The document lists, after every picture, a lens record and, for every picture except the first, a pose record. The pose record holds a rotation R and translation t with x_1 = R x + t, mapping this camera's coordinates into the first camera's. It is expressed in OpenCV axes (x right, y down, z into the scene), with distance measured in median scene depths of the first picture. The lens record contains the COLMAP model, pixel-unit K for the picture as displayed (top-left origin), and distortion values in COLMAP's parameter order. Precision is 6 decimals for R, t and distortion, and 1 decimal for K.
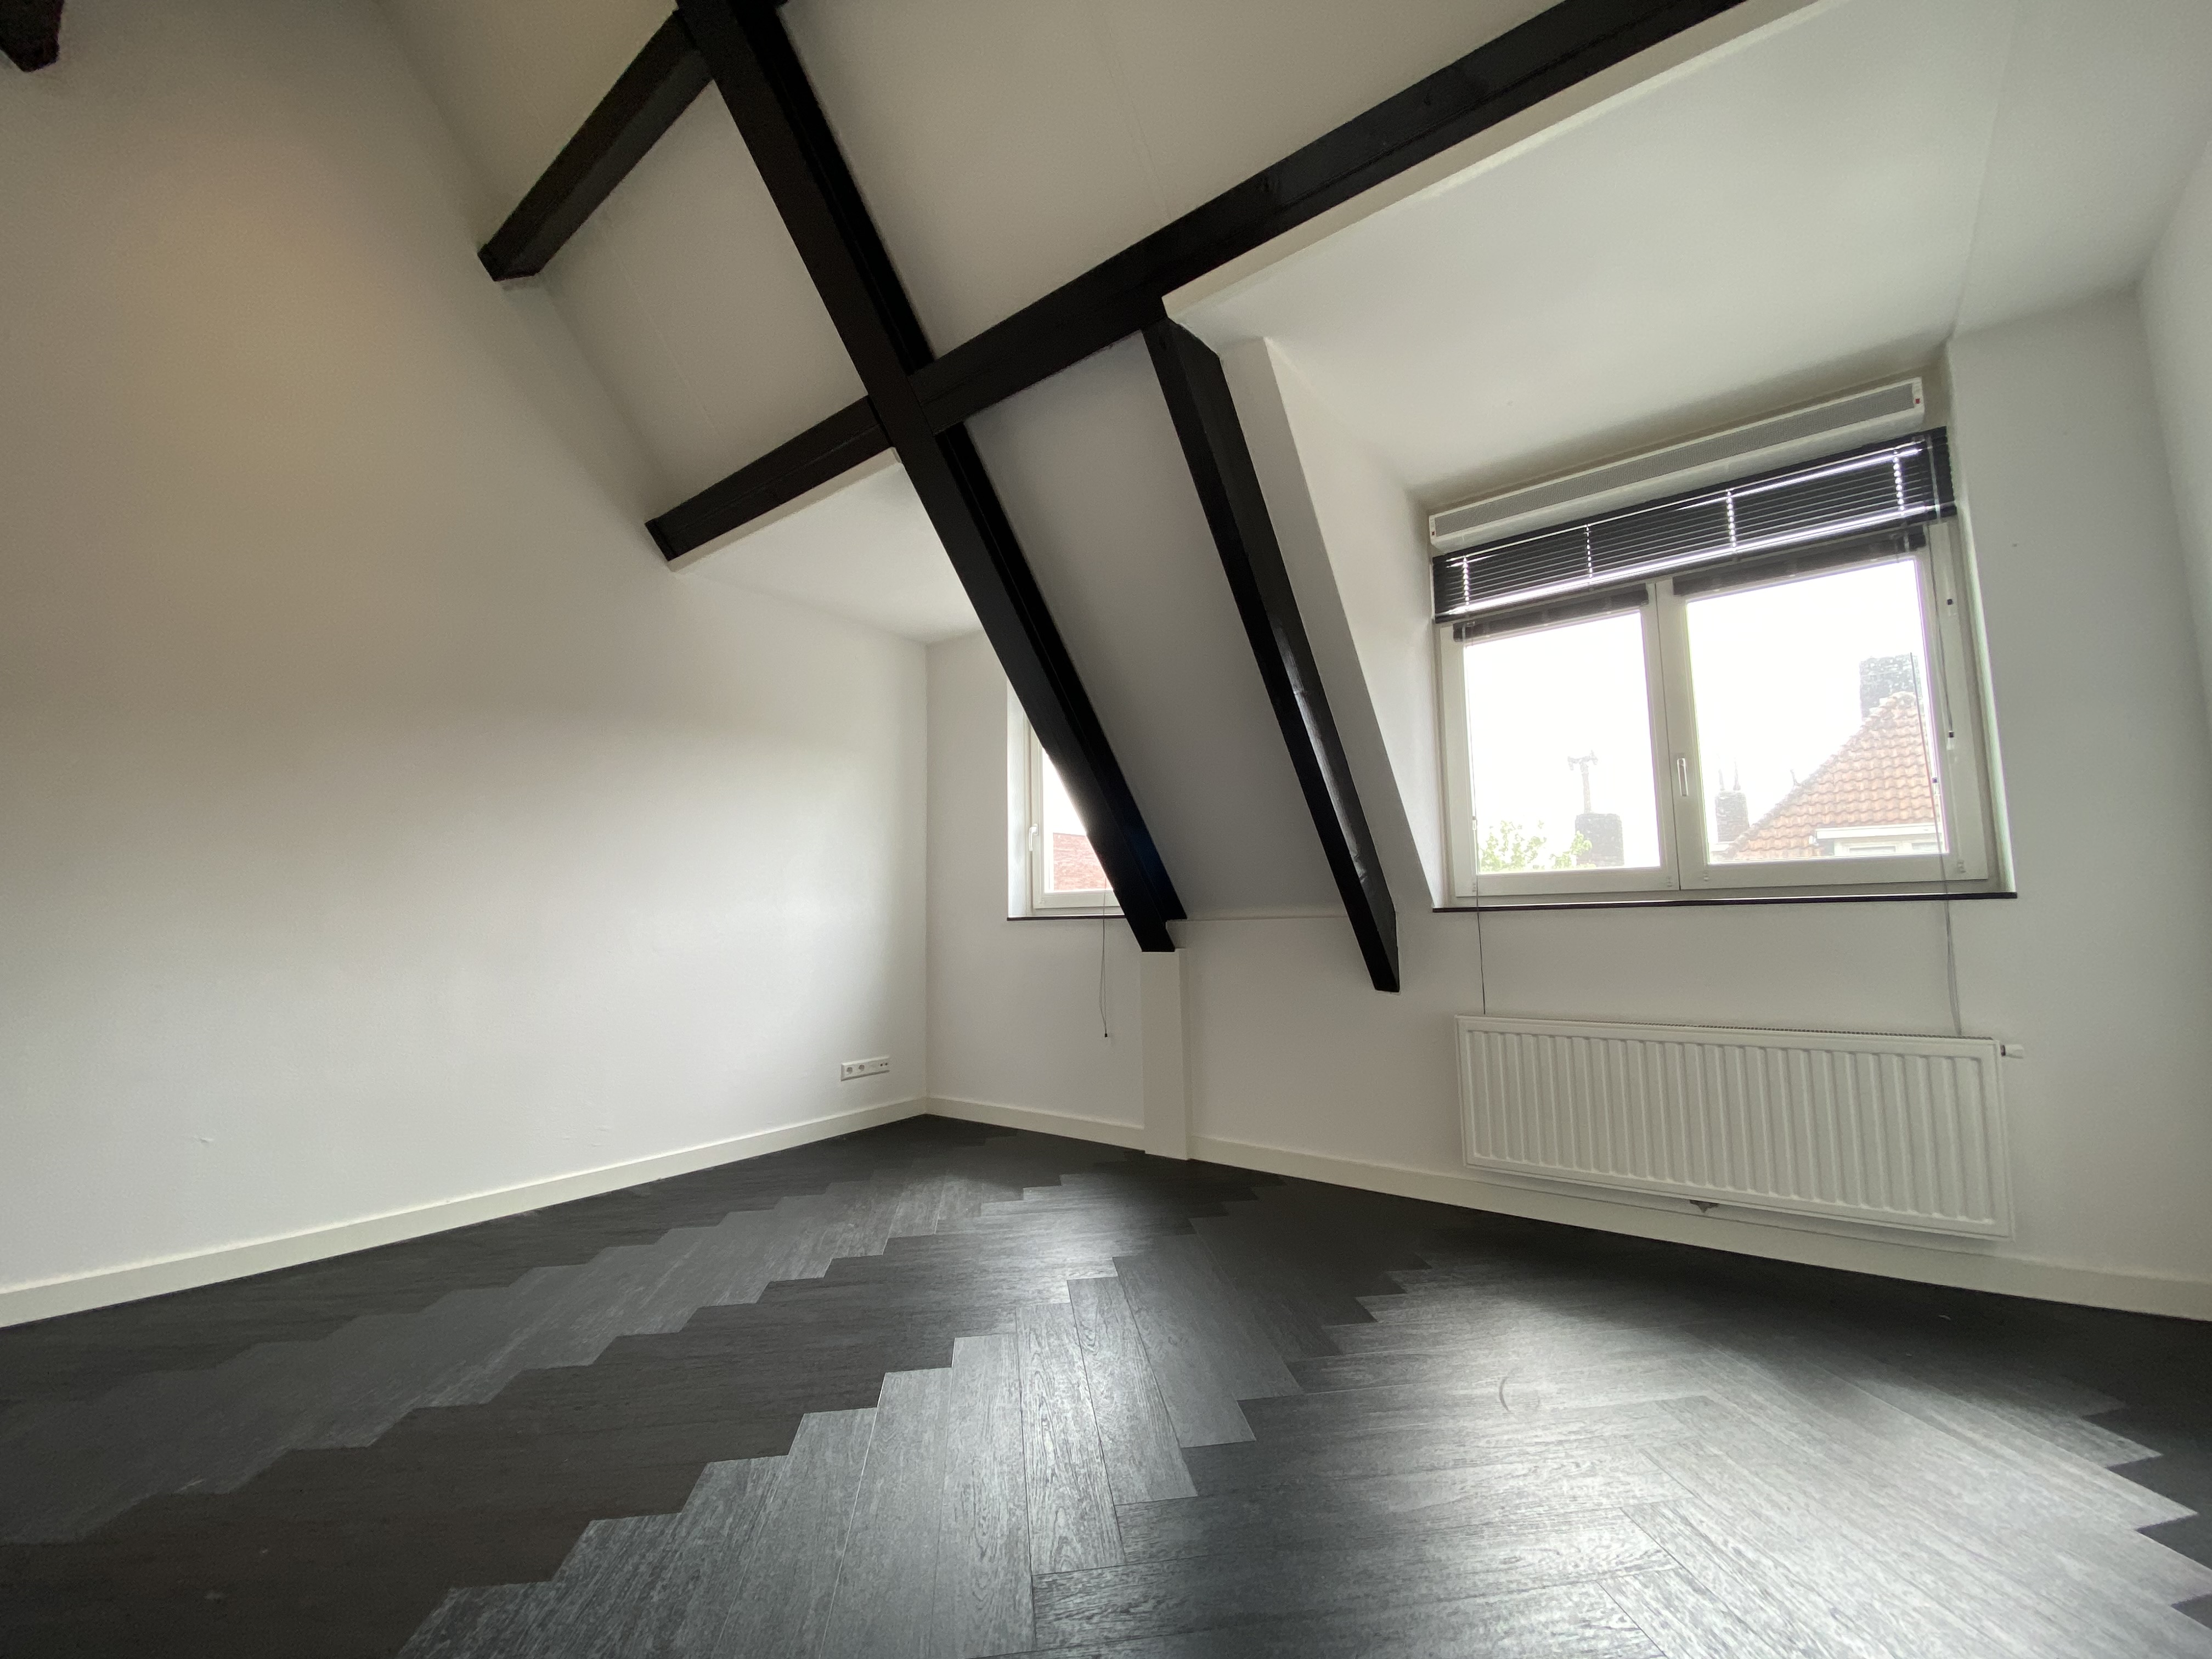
lens RADIAL K [[885.9, 0, 1103.4], [0, 885.9, 824.6], [0, 0, 1]] dist [-0.000011, -0.009449]
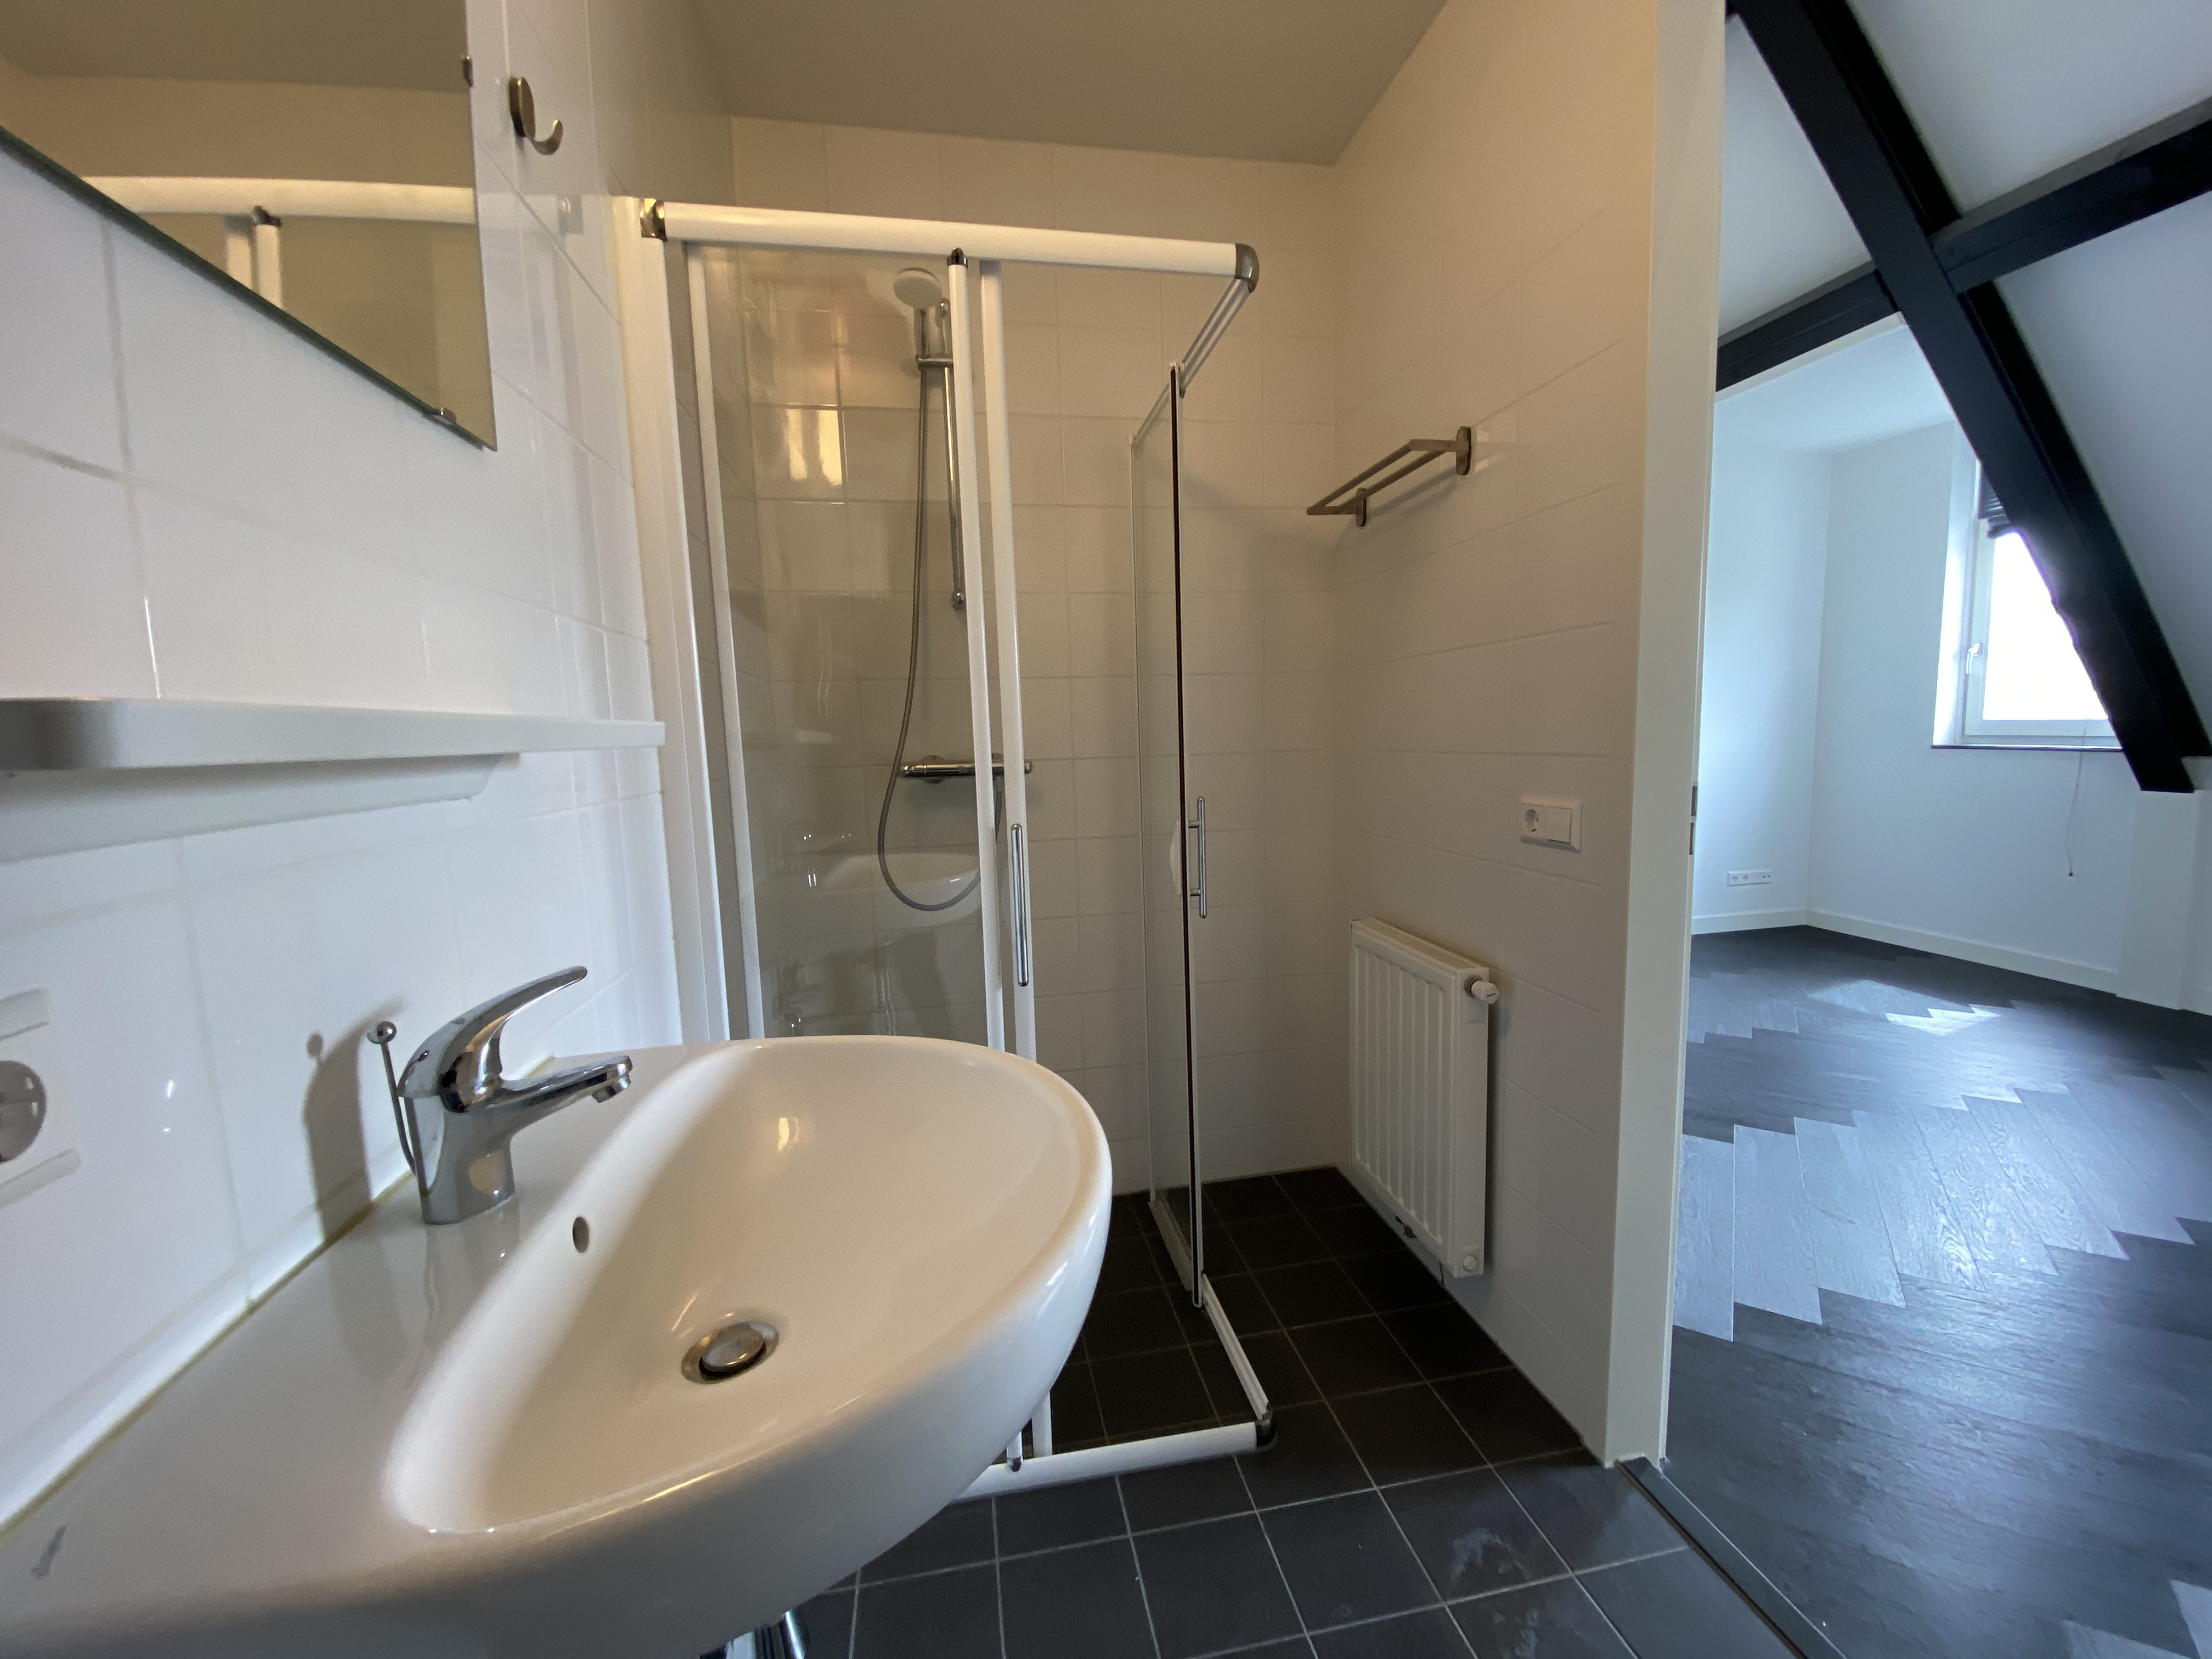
lens RADIAL K [[885.9, 0, 1103.3], [0, 885.9, 831.6], [0, 0, 1]] dist [-0.000011, -0.009449]
pose [[0.739581, 0.077406, -0.668602, -0.160028], [0.084013, 0.974979, 0.205808, -0.097724], [0.667804, -0.208383, 0.714573, -0.401269]]
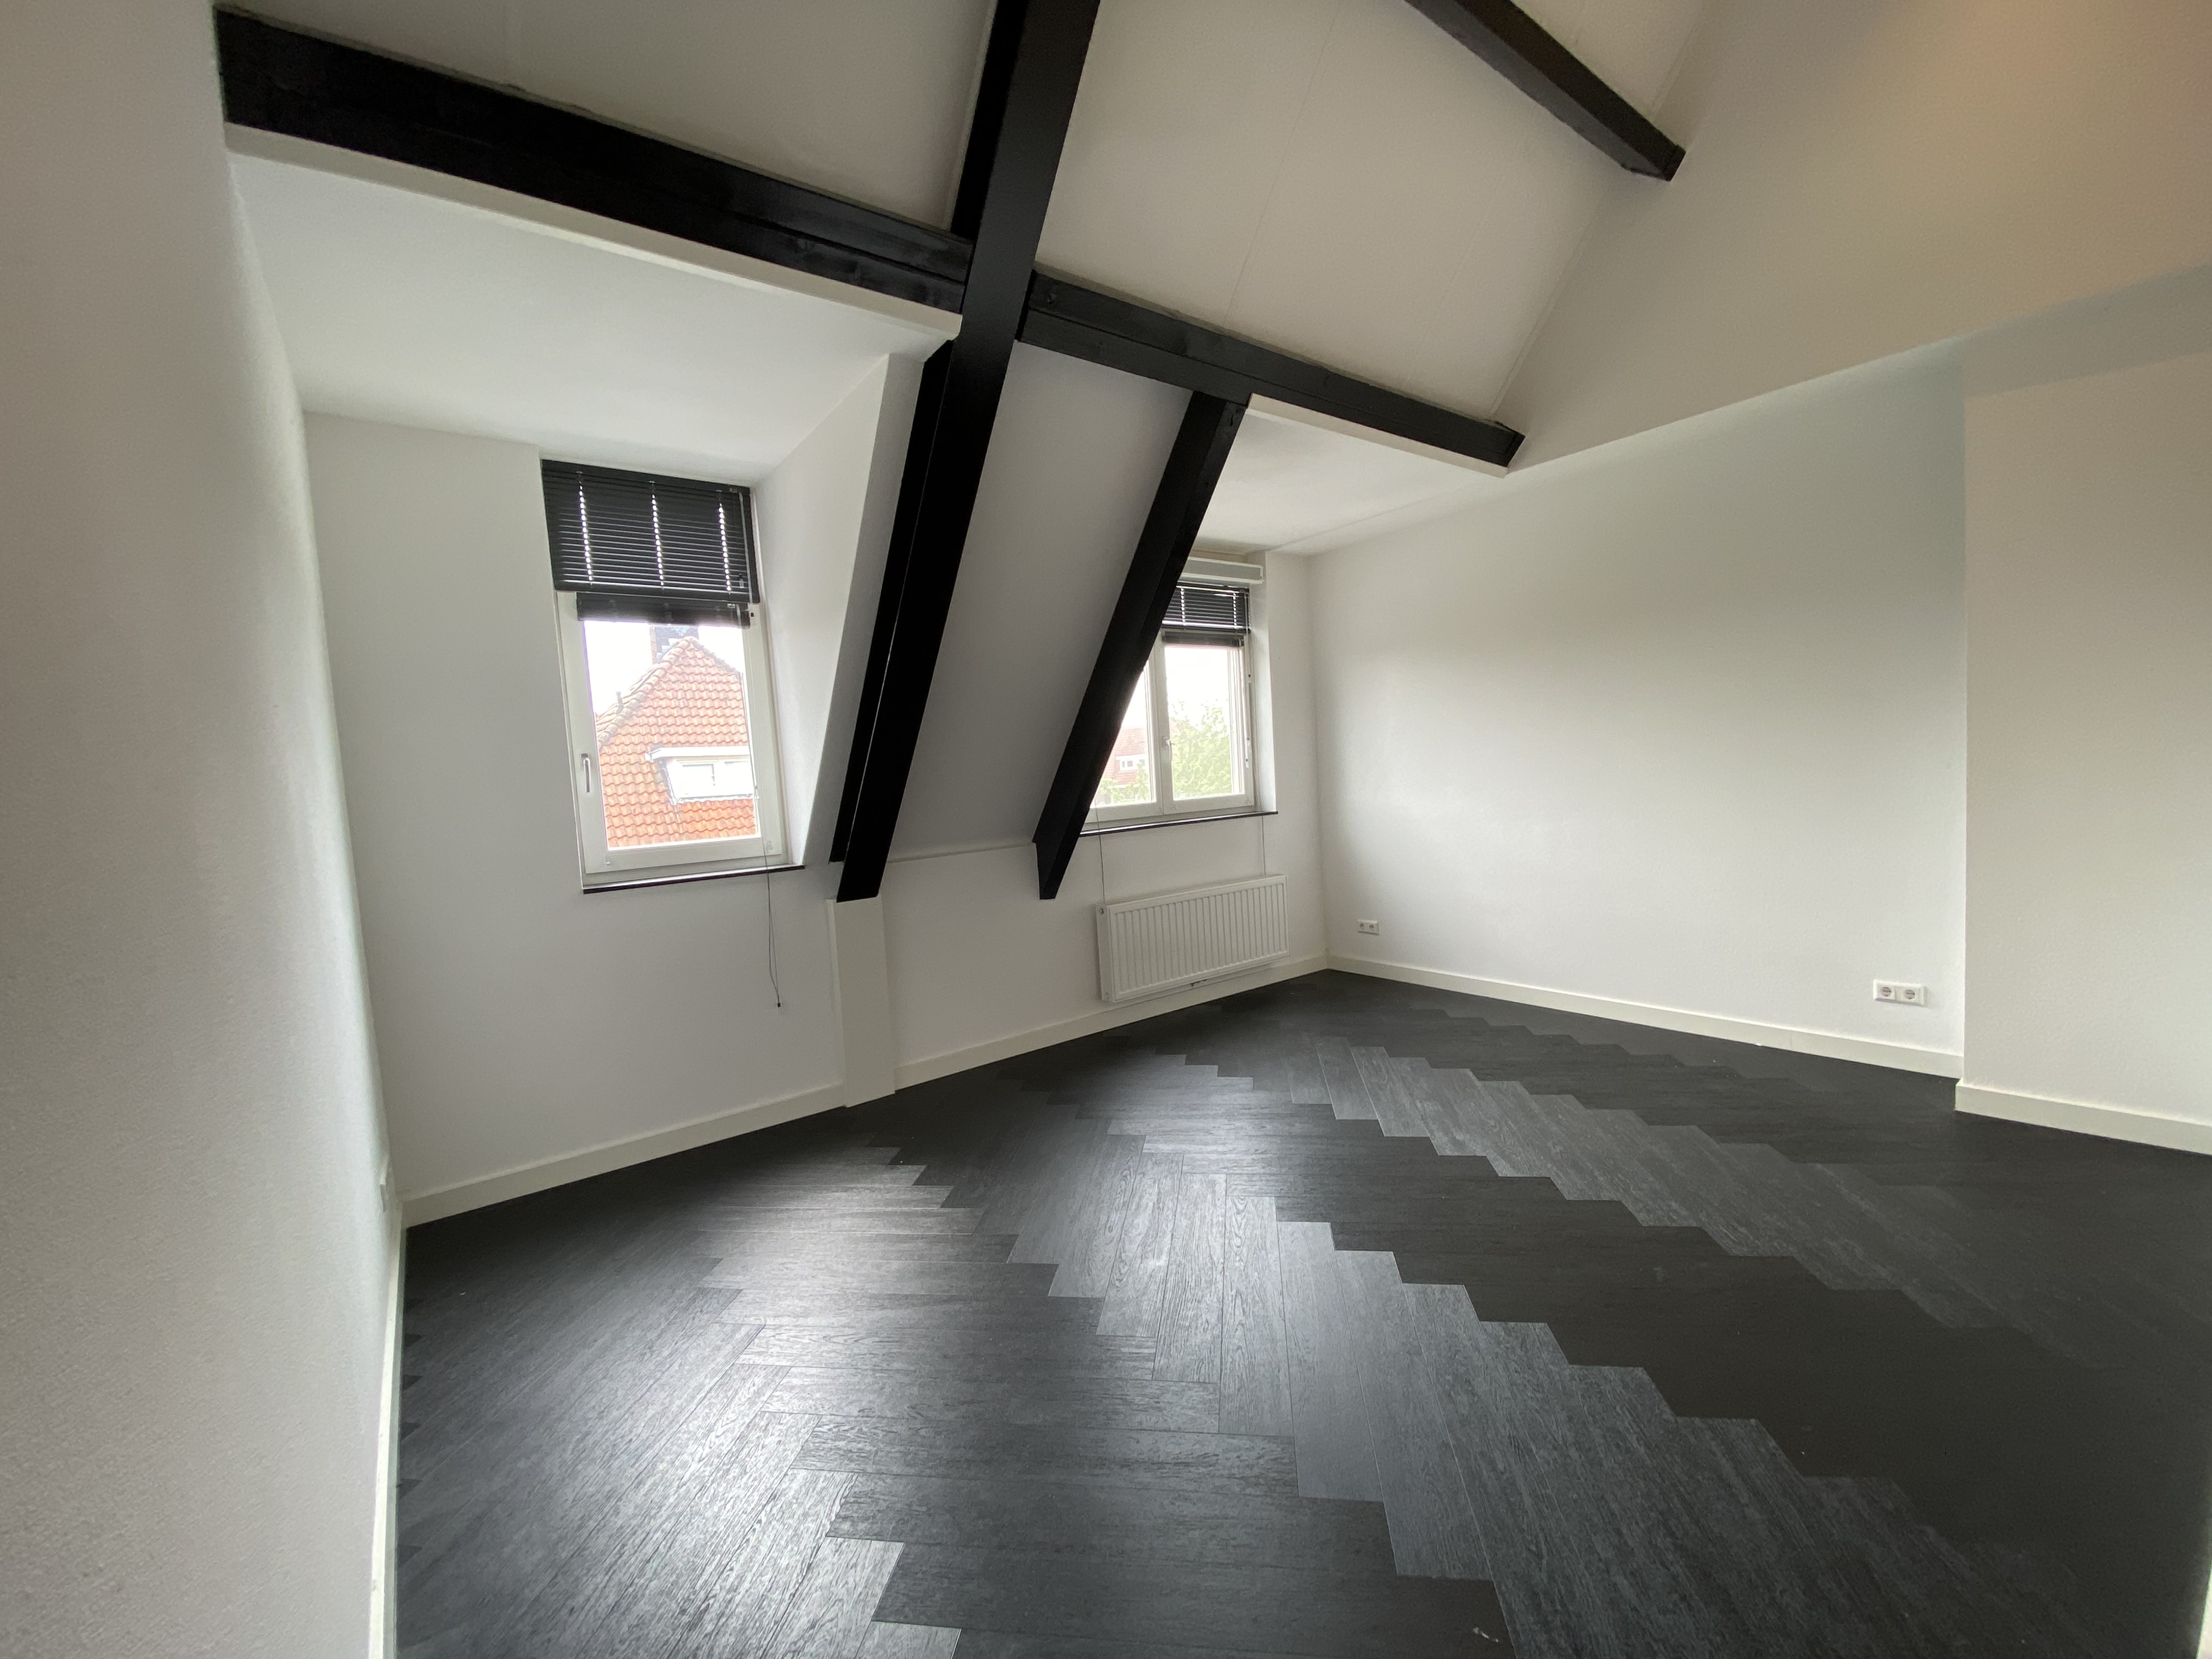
lens RADIAL K [[885.9, 0, 1110.6], [0, 885.9, 829.8], [0, 0, 1]] dist [-0.000011, -0.009449]
pose [[0.259805, -0.061106, 0.963726, -0.838409], [-0.047216, 0.995998, 0.075881, -0.019714], [-0.964506, -0.065218, 0.255880, 0.521381]]
